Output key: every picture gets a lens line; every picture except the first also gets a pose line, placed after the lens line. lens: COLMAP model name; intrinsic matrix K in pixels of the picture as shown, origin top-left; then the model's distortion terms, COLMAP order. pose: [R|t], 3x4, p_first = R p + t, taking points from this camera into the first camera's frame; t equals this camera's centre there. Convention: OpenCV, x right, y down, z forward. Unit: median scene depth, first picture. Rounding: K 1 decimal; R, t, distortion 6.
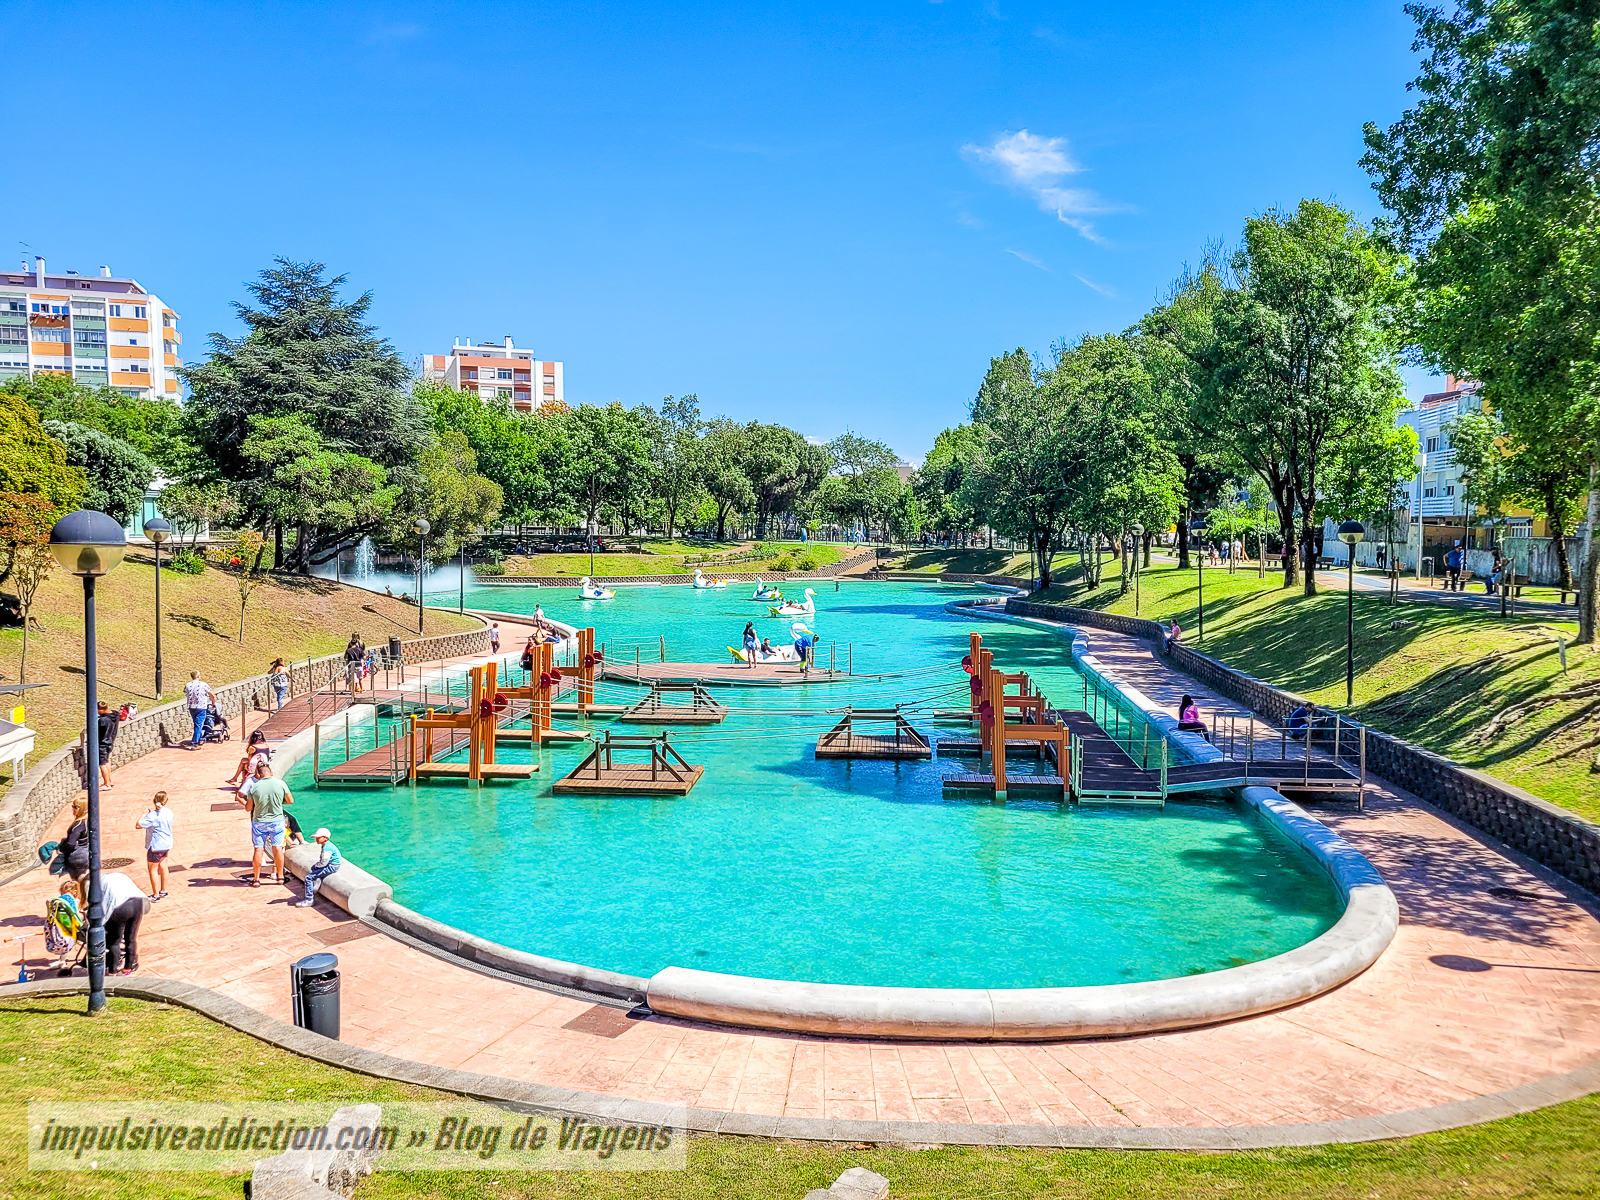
lens RADIAL K [[1220.4, 0, 810.4], [0, 1220.4, 558.8], [0, 0, 1]] dist [0.033084, -0.018533]
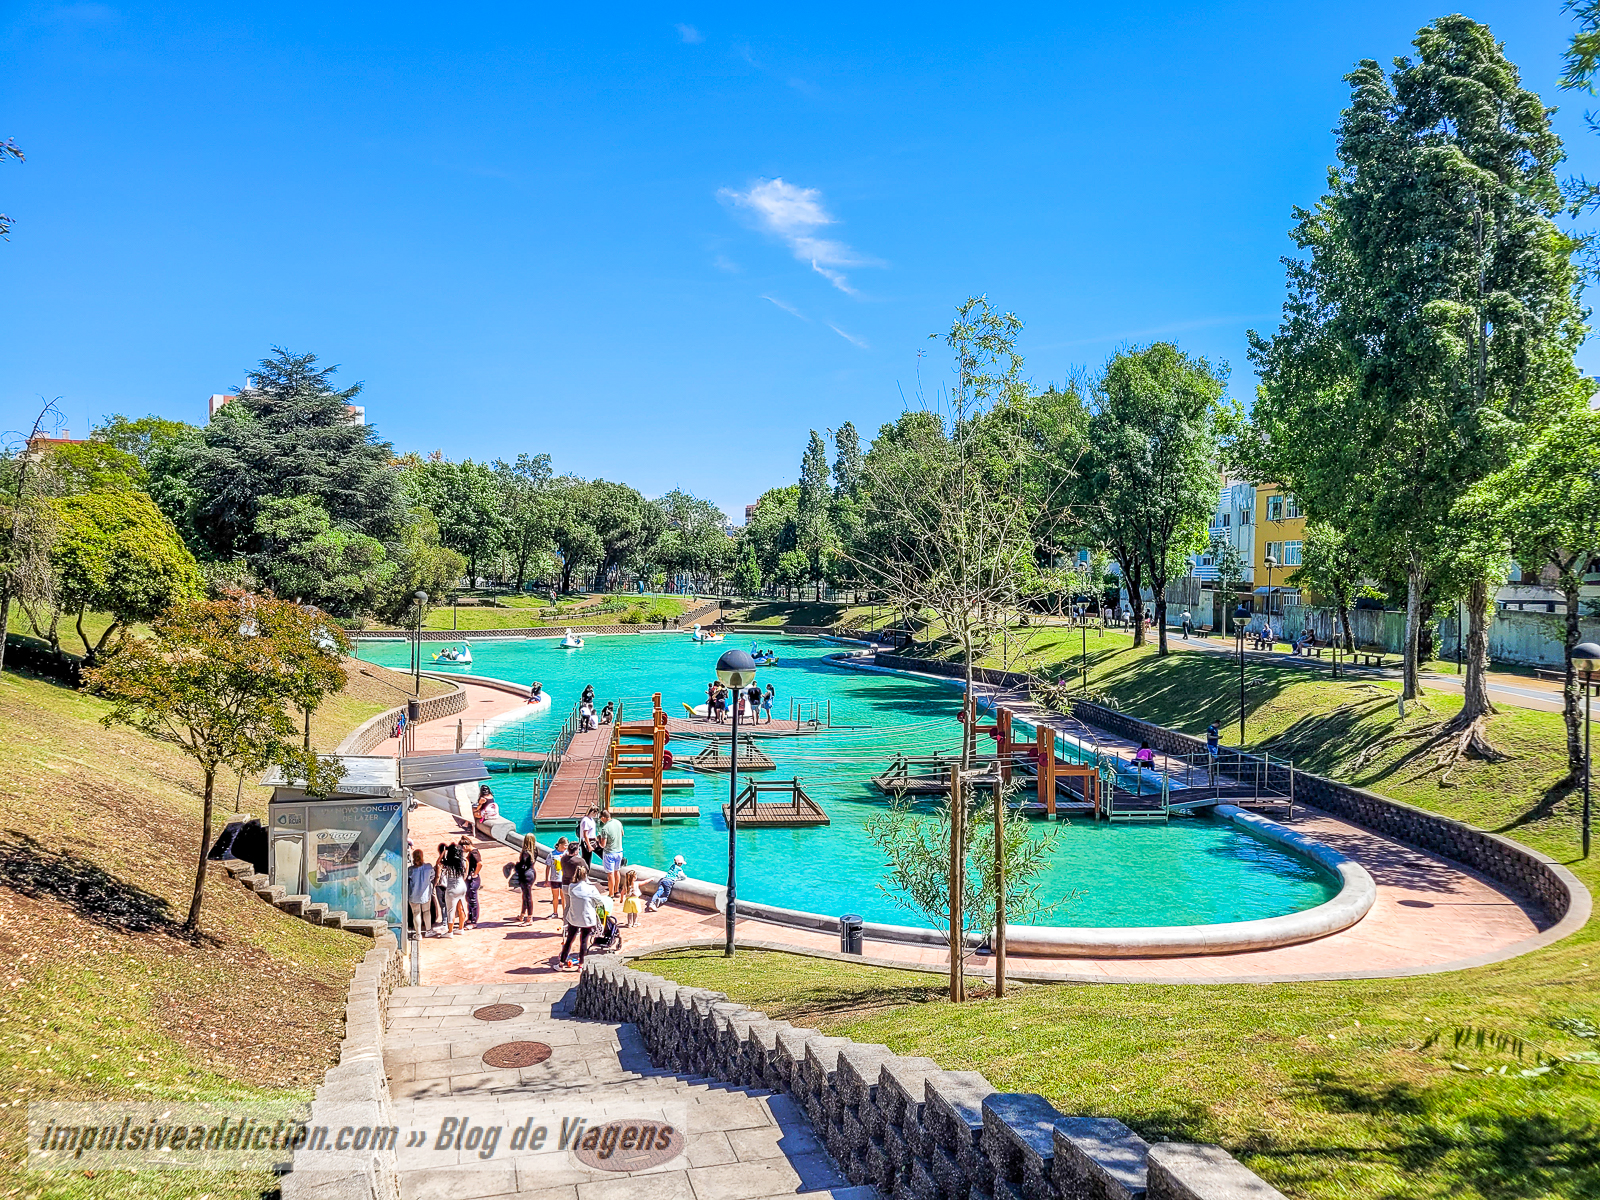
lens RADIAL K [[1220.4, 0, 802.0], [0, 1220.4, 606.6], [0, 0, 1]] dist [0.033084, -0.018533]
pose [[0.980748, 0.000451, 0.195276, -0.198335], [-0.001748, 0.999978, 0.006470, -0.026620], [-0.195269, -0.006686, 0.980727, -0.150691]]
